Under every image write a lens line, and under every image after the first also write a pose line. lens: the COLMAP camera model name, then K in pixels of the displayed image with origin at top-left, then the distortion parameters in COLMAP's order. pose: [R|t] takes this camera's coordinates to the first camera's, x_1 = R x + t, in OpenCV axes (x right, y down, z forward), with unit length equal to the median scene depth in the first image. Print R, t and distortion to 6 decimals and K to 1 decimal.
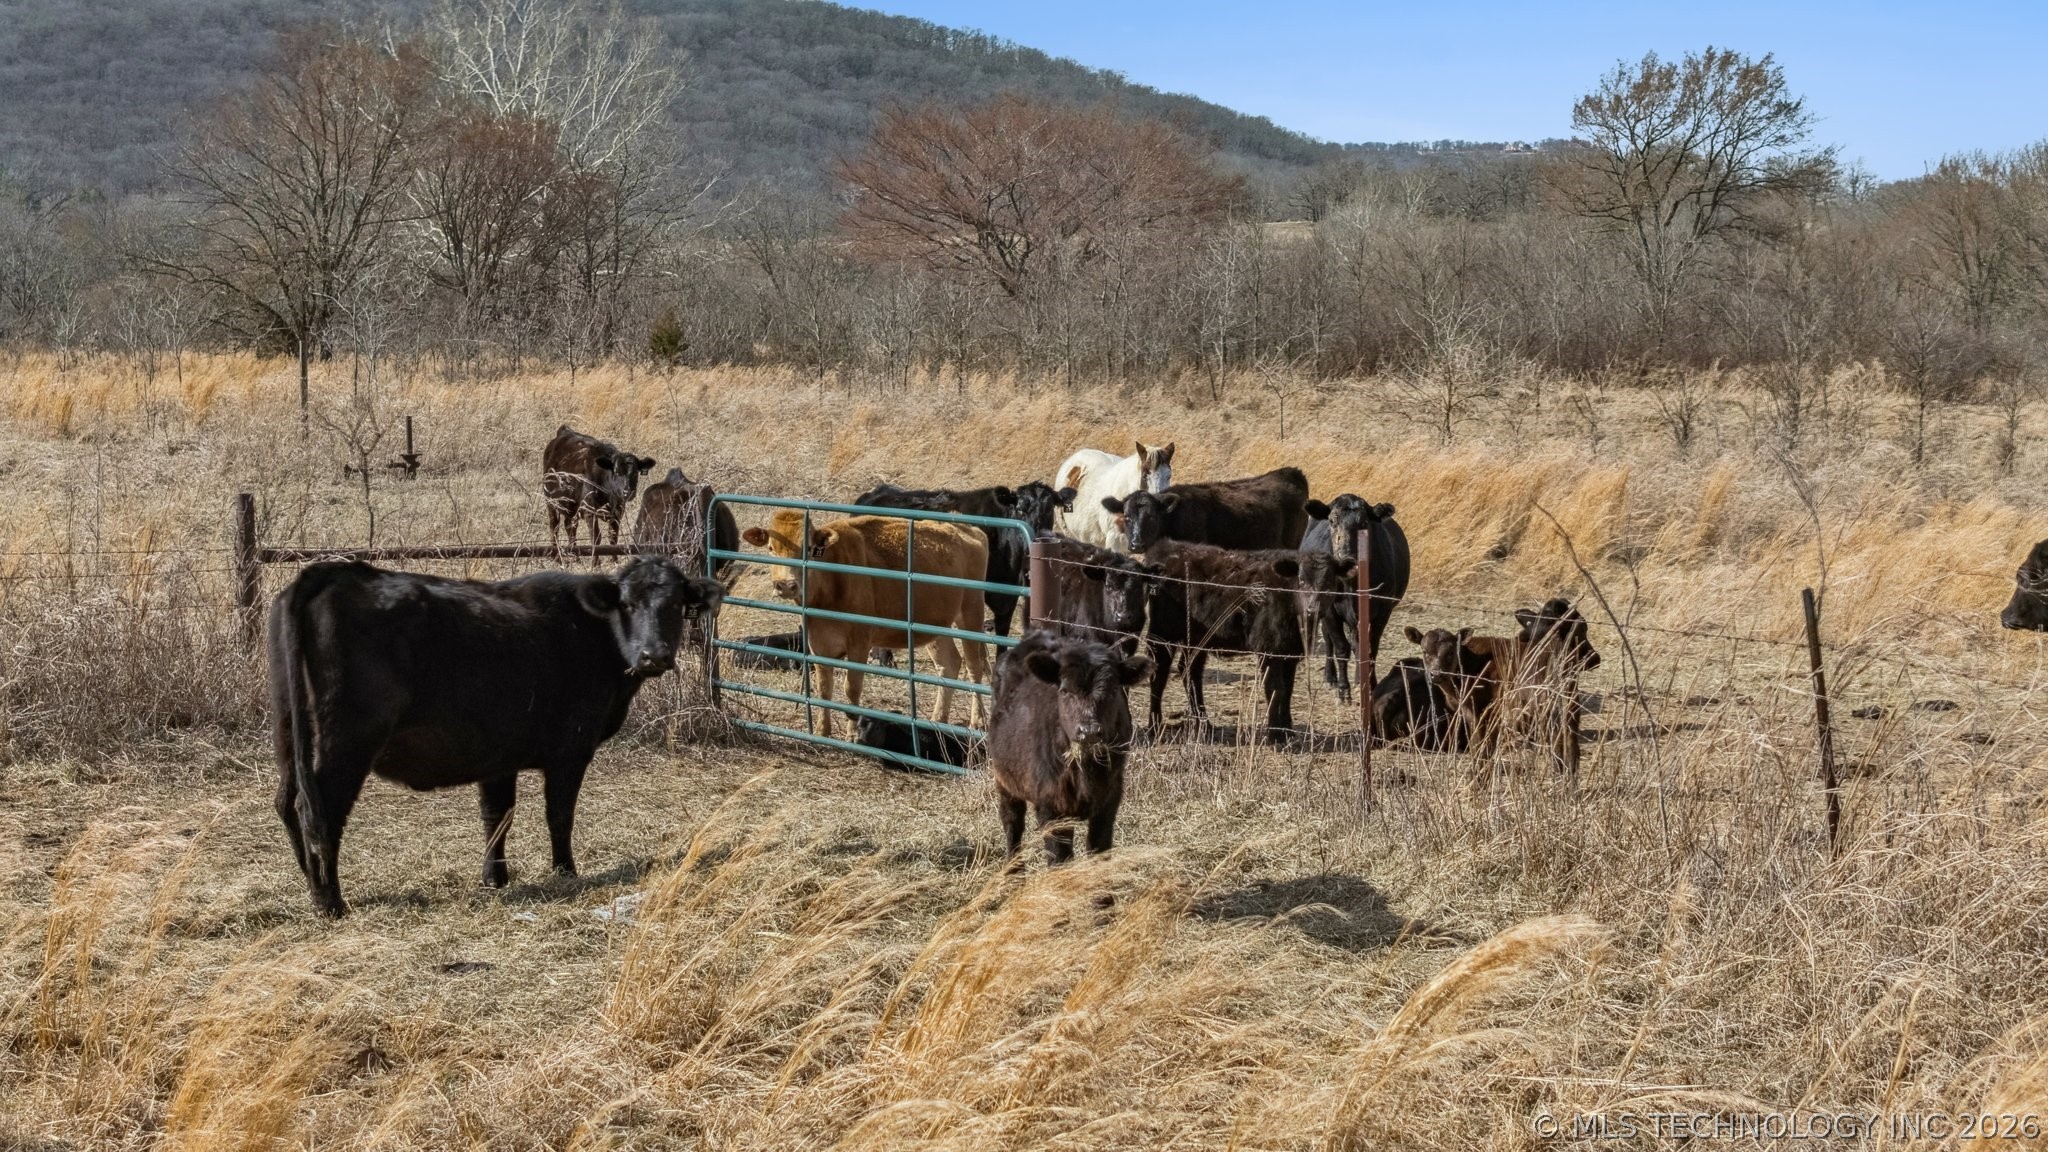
lens RADIAL K [[4073.9, 0, 1024.0], [0, 4073.9, 576.0], [0, 0, 1]] dist [0.025248, 0.212985]
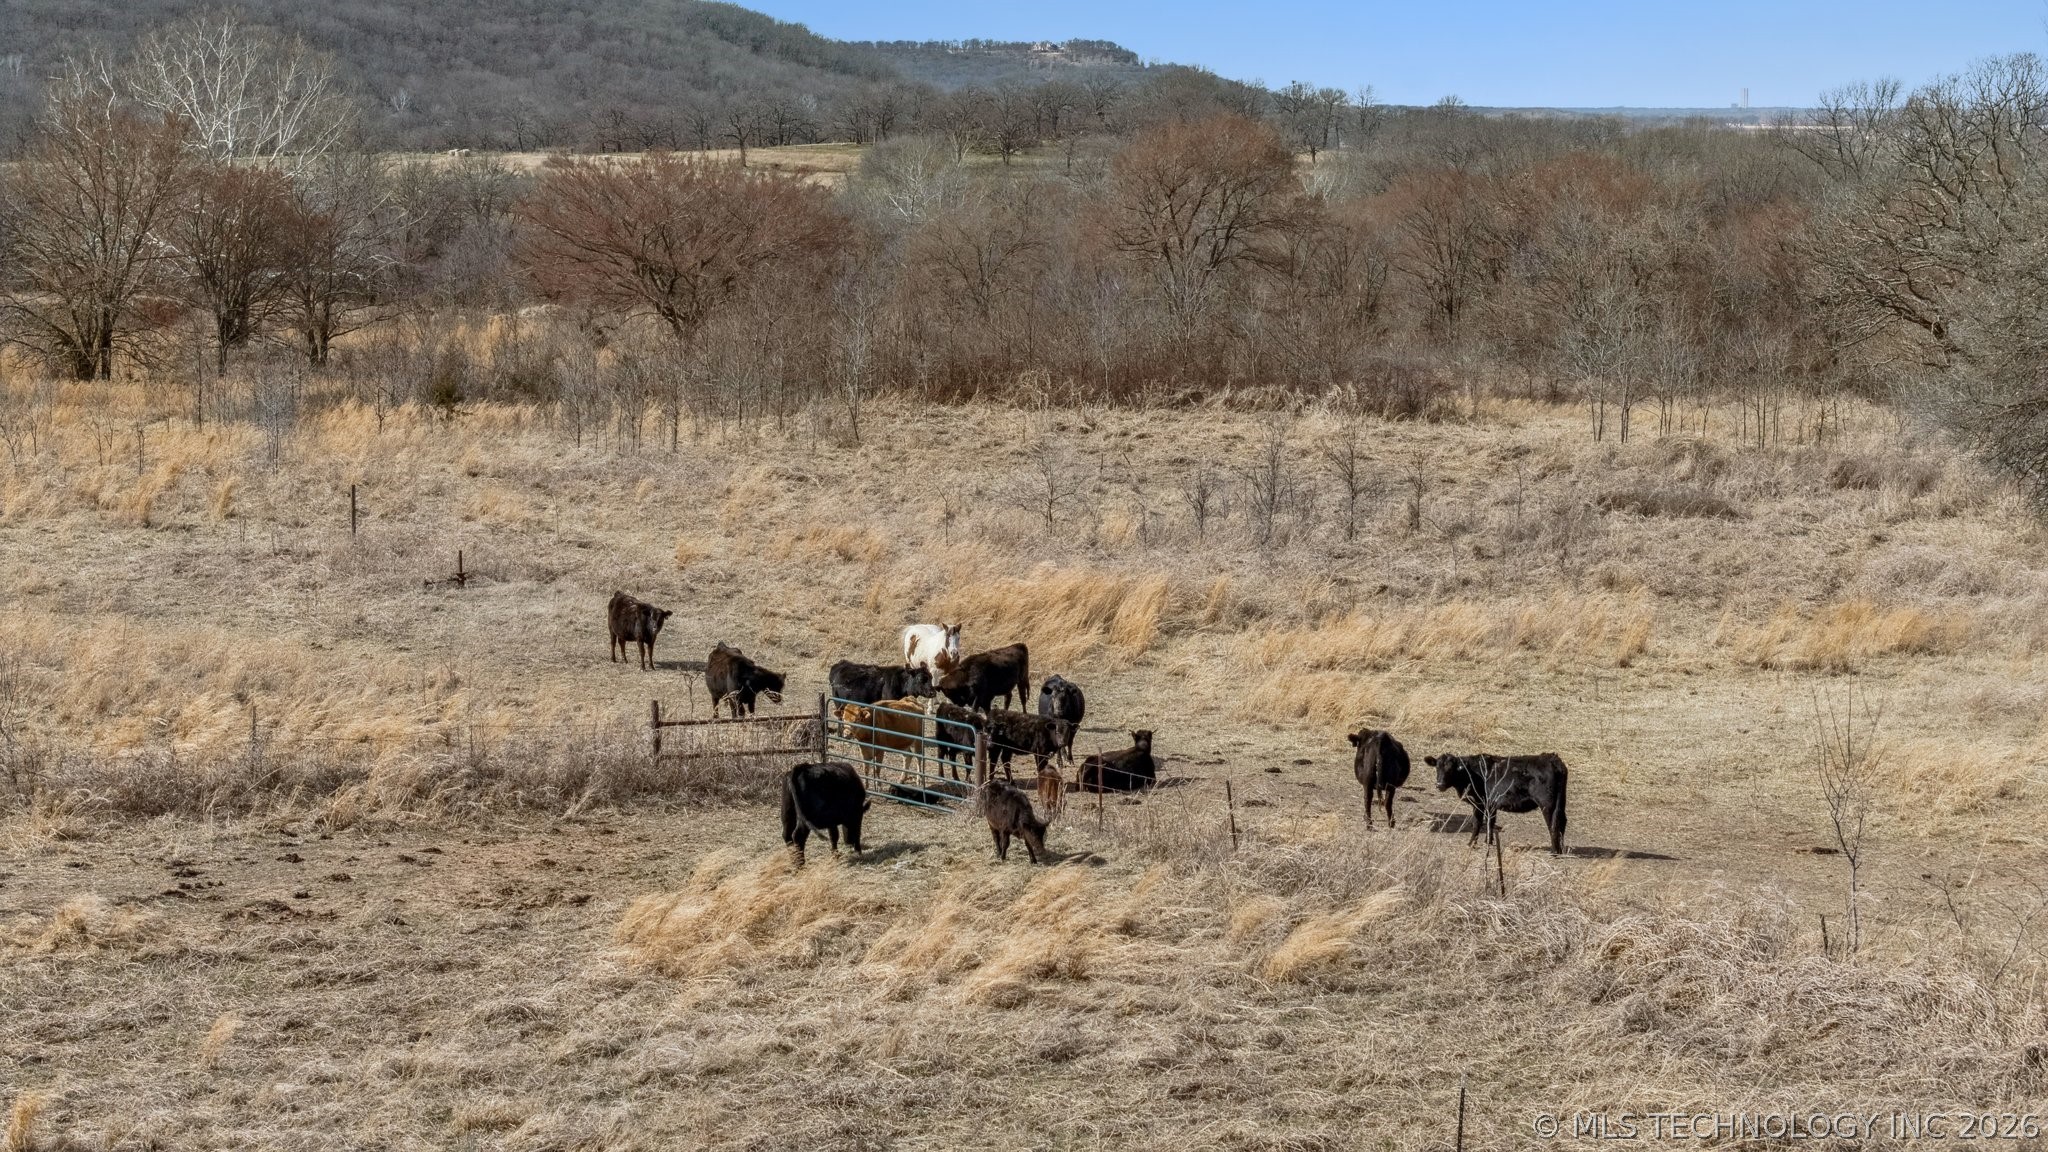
lens RADIAL K [[4073.9, 0, 1024.0], [0, 4073.9, 576.0], [0, 0, 1]] dist [0.025248, 0.212985]
pose [[0.993275, -0.003228, 0.115732, -0.122336], [-0.000084, 0.999591, 0.028601, -0.083122], [-0.115777, -0.028419, 0.992869, -0.770289]]
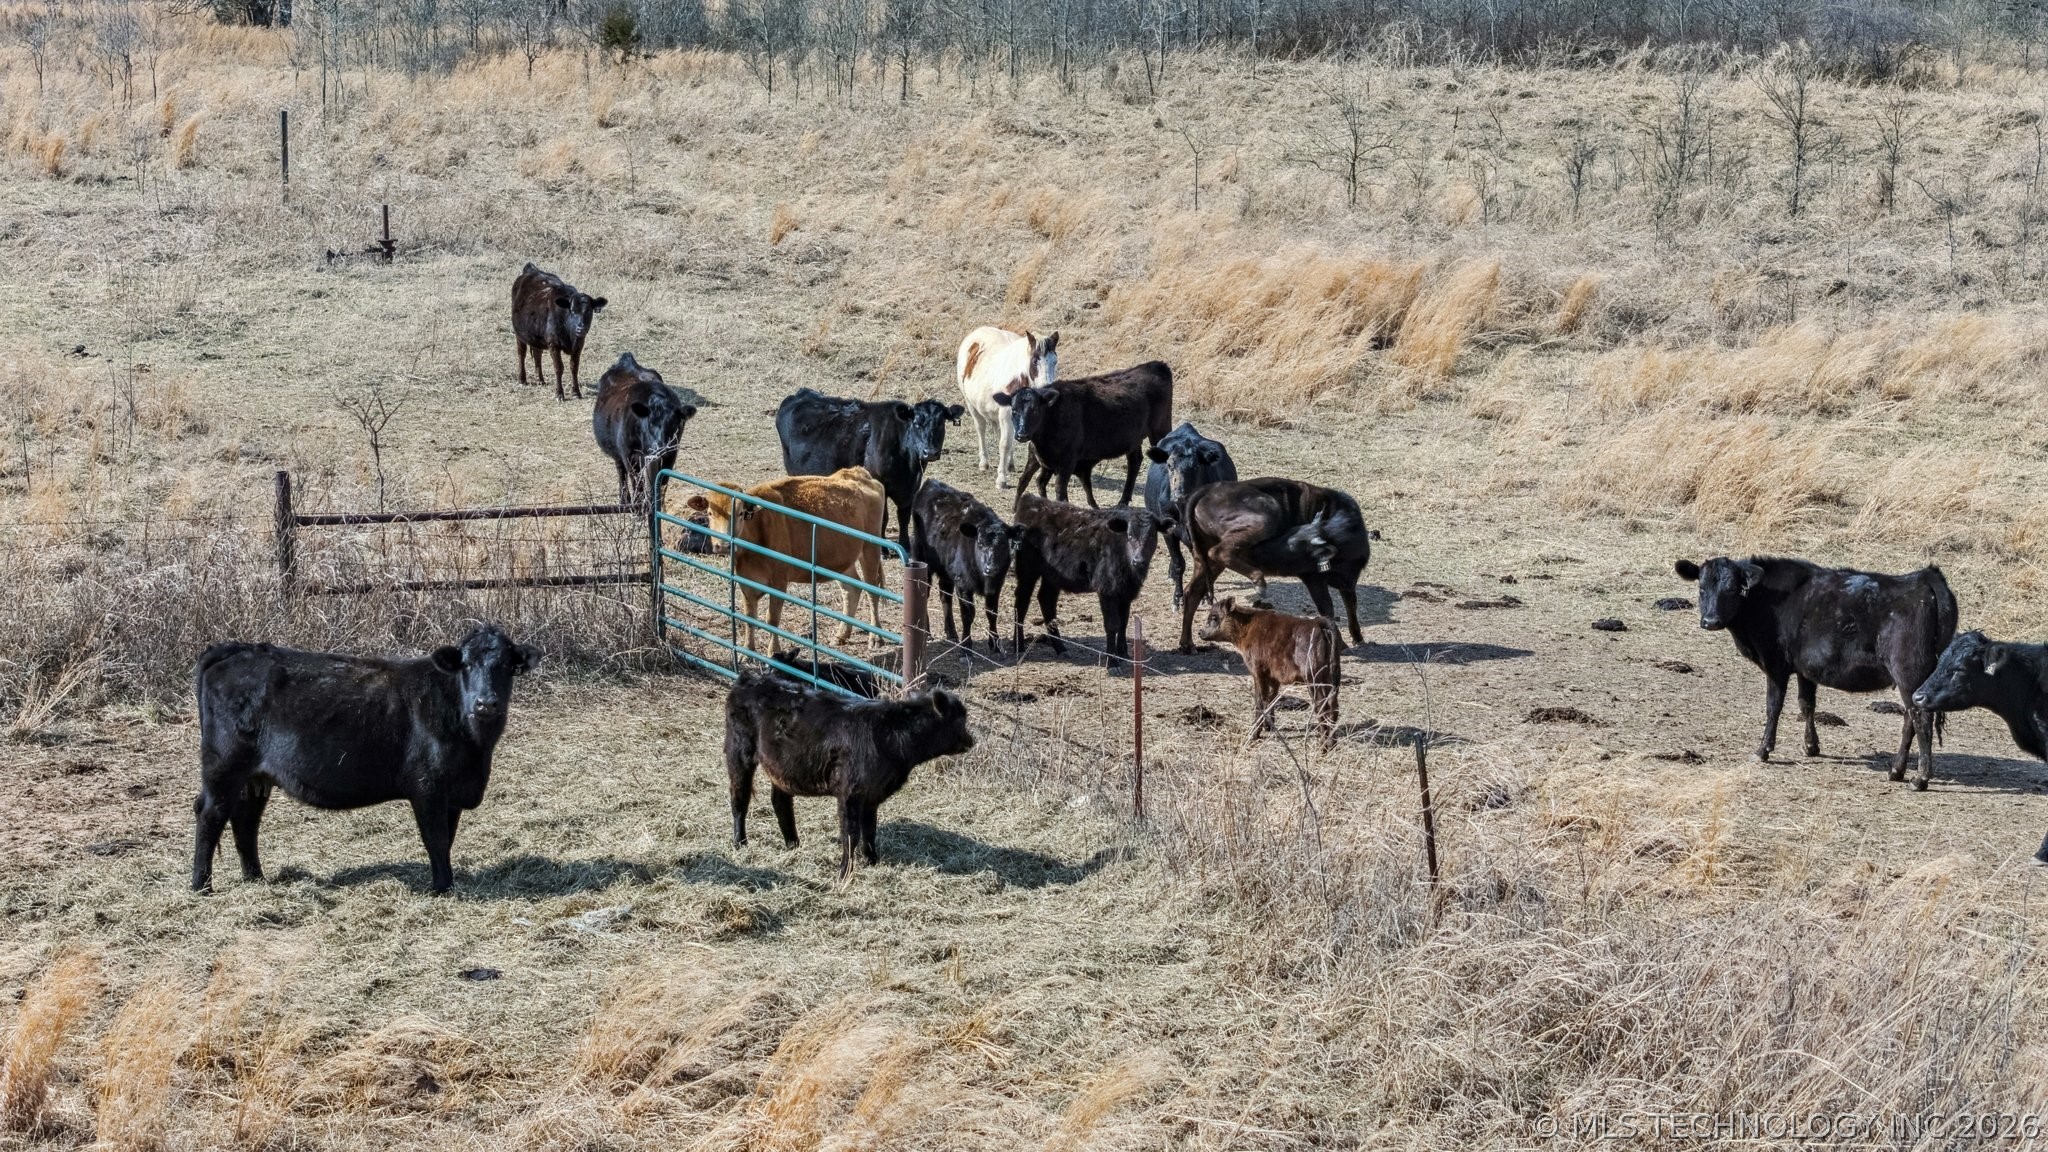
lens RADIAL K [[4115.6, 0, 1047.3], [0, 4115.6, 601.5], [0, 0, 1]] dist [0.034876, -0.122536]
pose [[0.999839, 0.008061, 0.016033, 0.010574], [-0.009688, 0.994514, 0.104156, -0.053998], [-0.015106, -0.104294, 0.994432, -0.121587]]
